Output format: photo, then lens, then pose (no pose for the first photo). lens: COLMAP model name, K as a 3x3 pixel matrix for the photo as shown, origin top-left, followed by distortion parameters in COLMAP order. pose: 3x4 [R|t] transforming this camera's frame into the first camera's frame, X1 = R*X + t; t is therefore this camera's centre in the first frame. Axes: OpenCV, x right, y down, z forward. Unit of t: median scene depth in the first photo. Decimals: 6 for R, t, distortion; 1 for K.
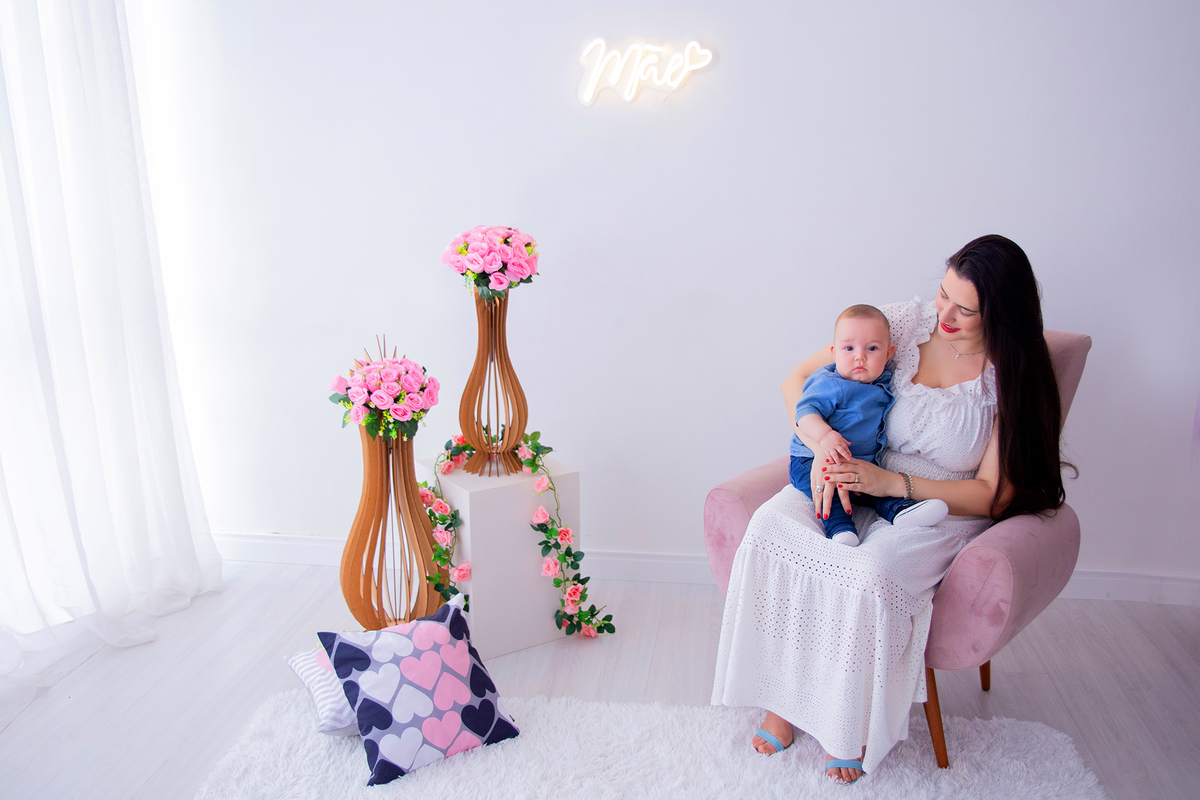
lens RADIAL K [[1117.0, 0, 601.1], [0, 1117.0, 430.3], [0, 0, 1]] dist [-0.049017, 0.008917]
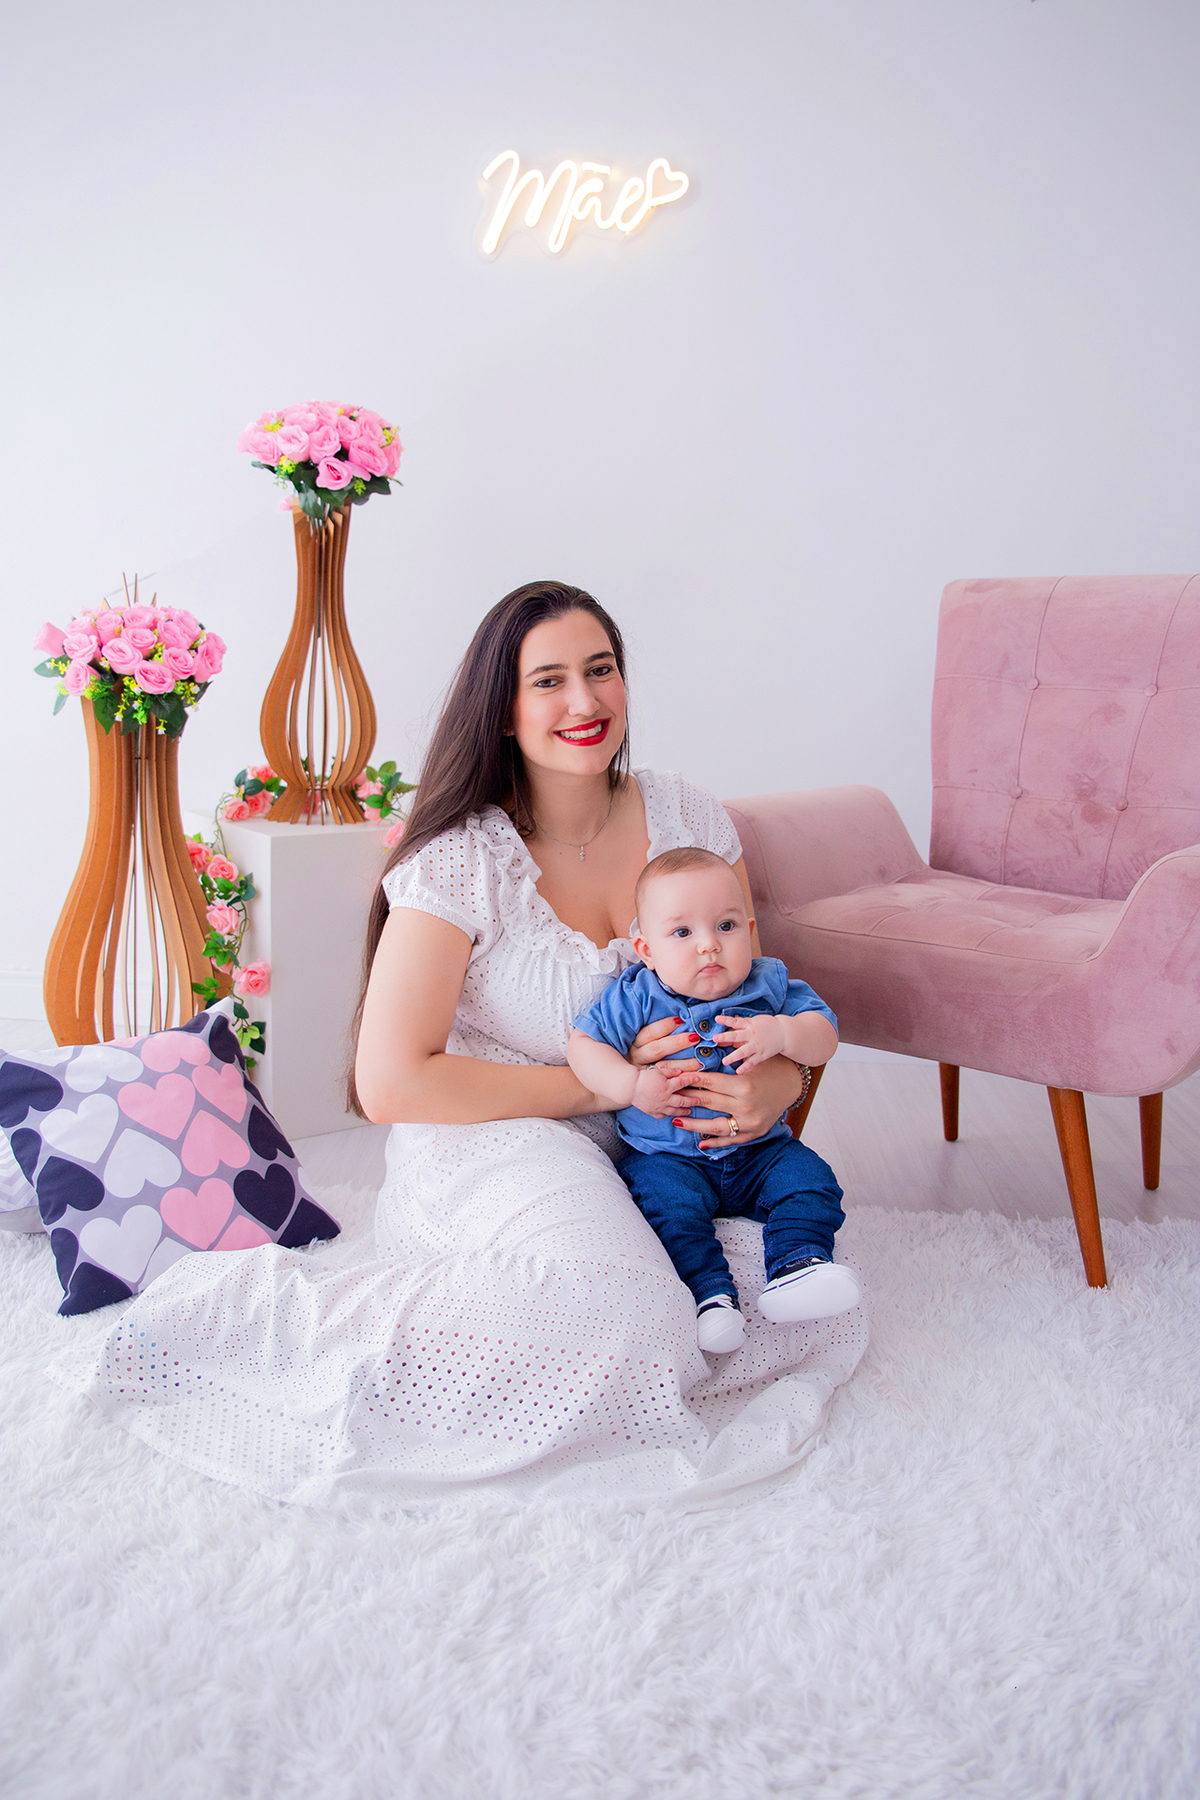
lens RADIAL K [[1495.9, 0, 600.0], [0, 1495.9, 900.0], [0, 0, 1]] dist [-0.046136, -0.001711]
pose [[0.996710, 0.022970, 0.077728, -0.007177], [-0.016668, 0.996594, -0.080768, 0.152286], [-0.079319, 0.079207, 0.993698, 0.221580]]
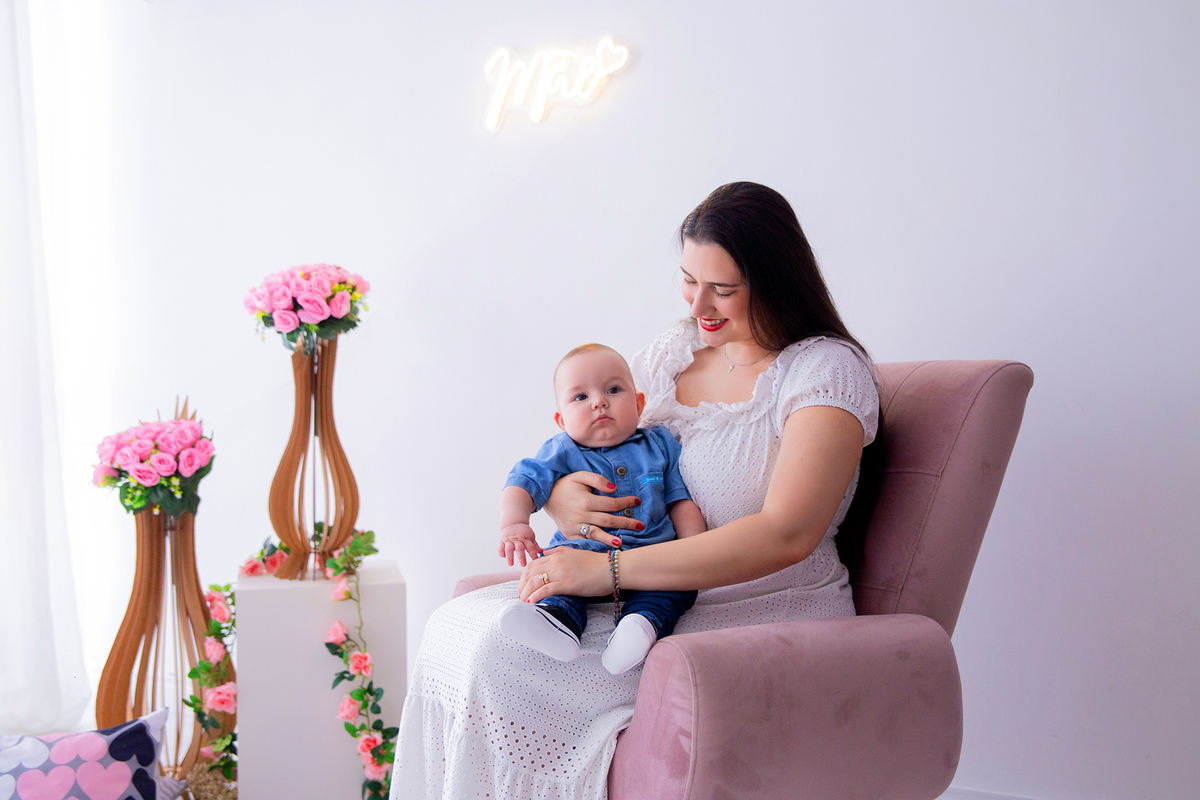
lens RADIAL K [[1376.0, 0, 550.9], [0, 1376.0, 412.2], [0, 0, 1]] dist [0.135746, -0.357300]
pose [[0.923115, 0.006703, -0.384465, 0.464761], [-0.090238, 0.975703, -0.199654, 0.110655], [0.373786, 0.218997, 0.901291, 0.189836]]
